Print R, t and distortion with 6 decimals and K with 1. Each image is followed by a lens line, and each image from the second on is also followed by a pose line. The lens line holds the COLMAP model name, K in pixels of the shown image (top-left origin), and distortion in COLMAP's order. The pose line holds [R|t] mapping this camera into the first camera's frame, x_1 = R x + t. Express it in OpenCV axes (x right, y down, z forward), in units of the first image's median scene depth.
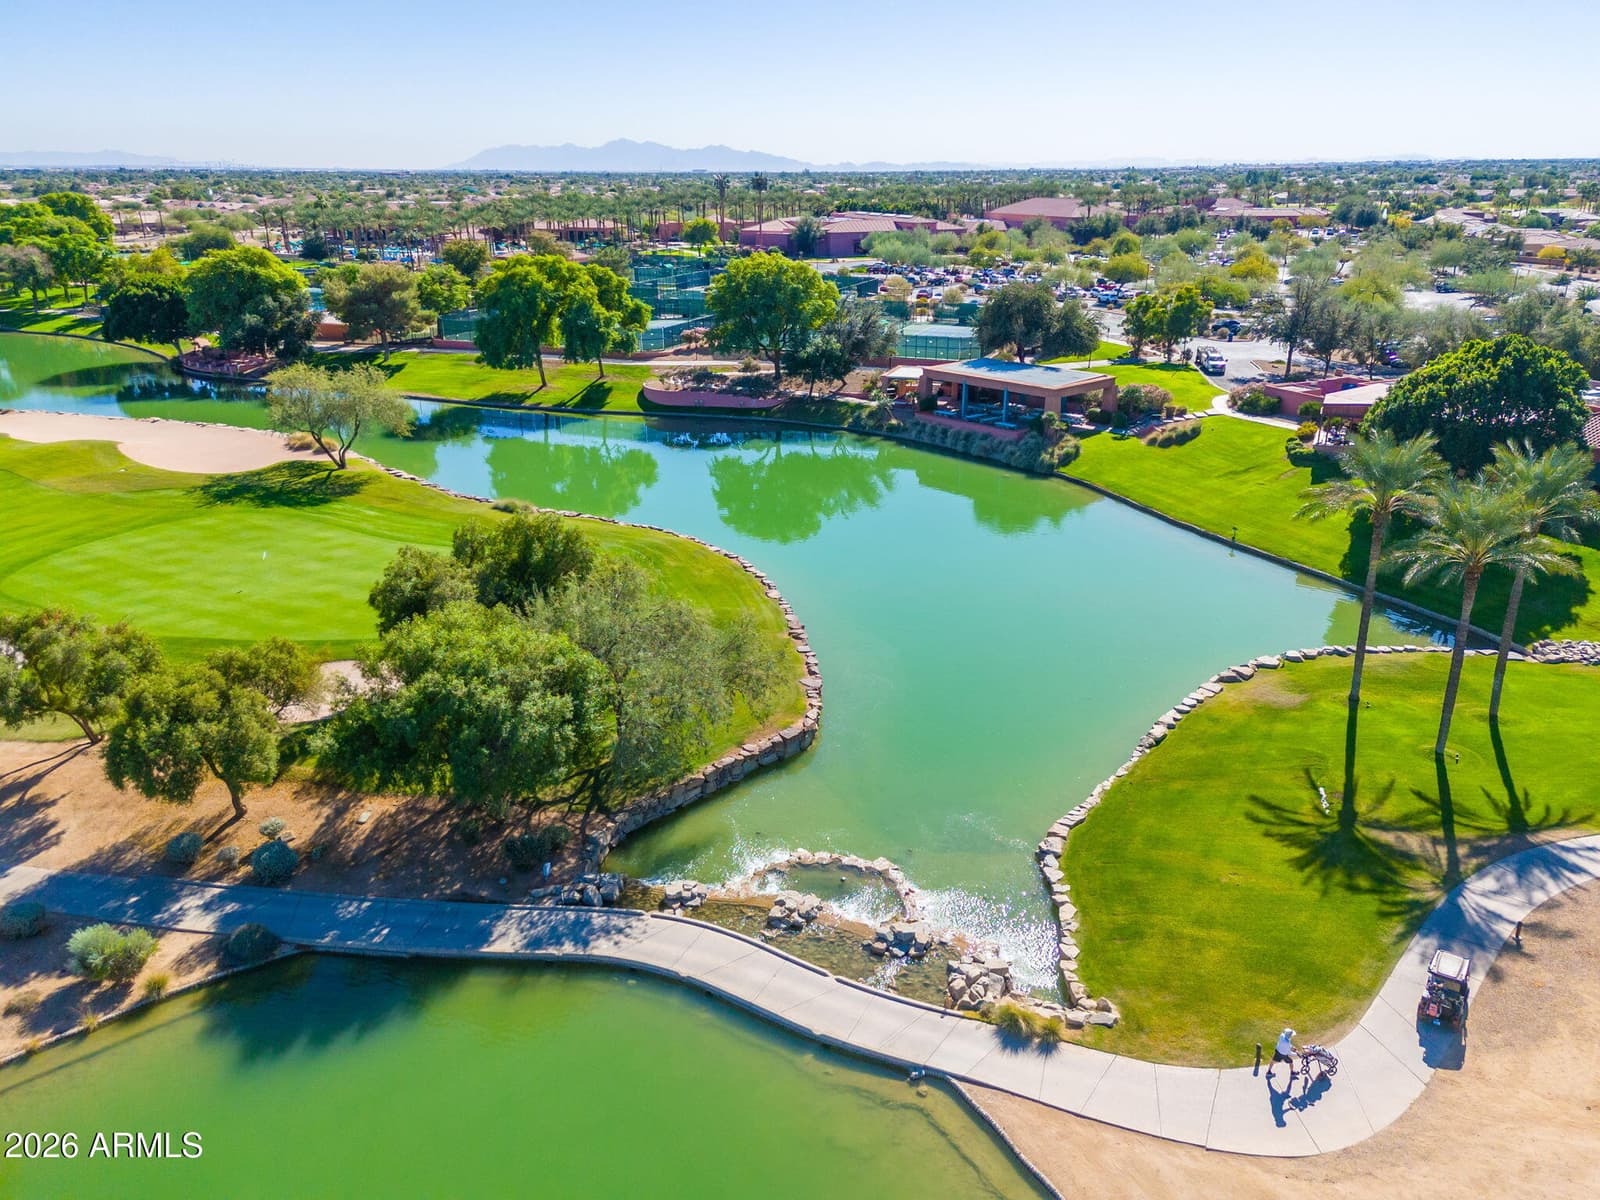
lens RADIAL K [[1101.0, 0, 800.0], [0, 1101.0, 600.0], [0, 0, 1]] dist [0.065025, -0.046601]
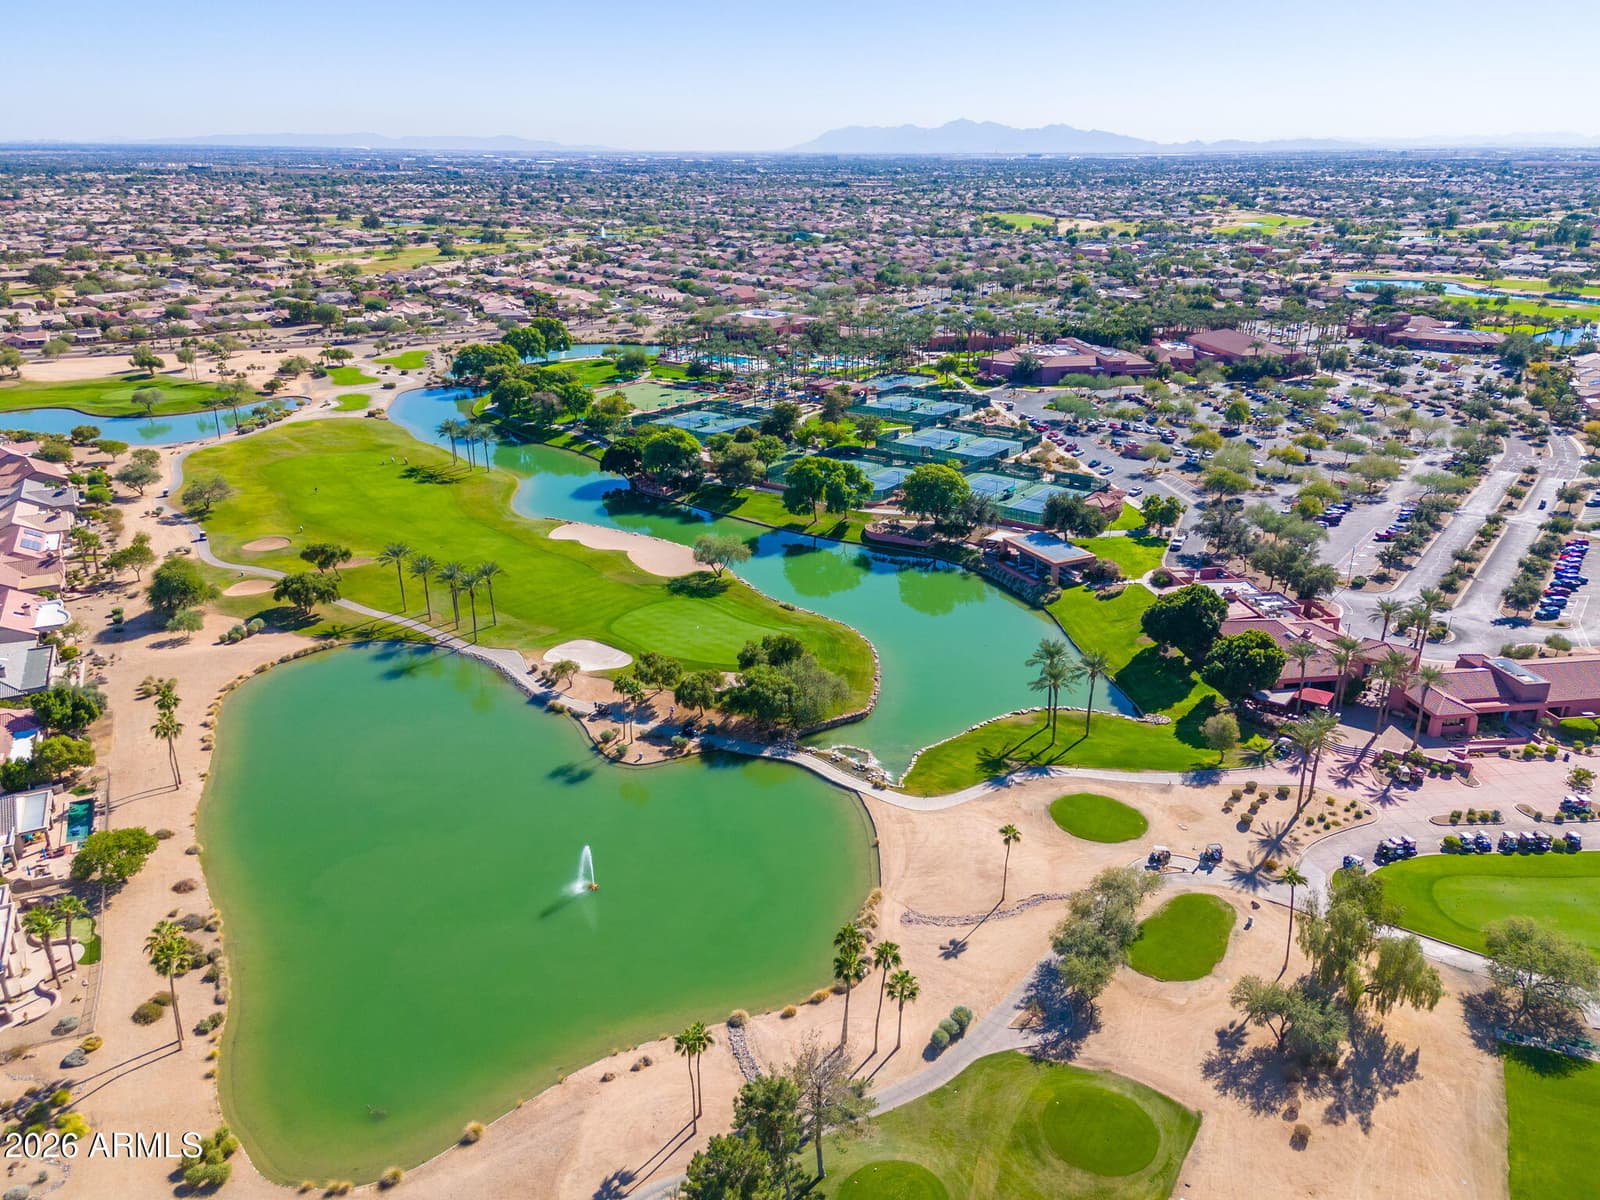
lens RADIAL K [[1101.0, 0, 800.0], [0, 1101.0, 600.0], [0, 0, 1]] dist [0.065025, -0.046601]
pose [[0.961146, 0.094402, -0.259397, 0.677507], [-0.090188, 0.995528, 0.028125, -0.301518], [0.260891, -0.003638, 0.965361, -2.288202]]
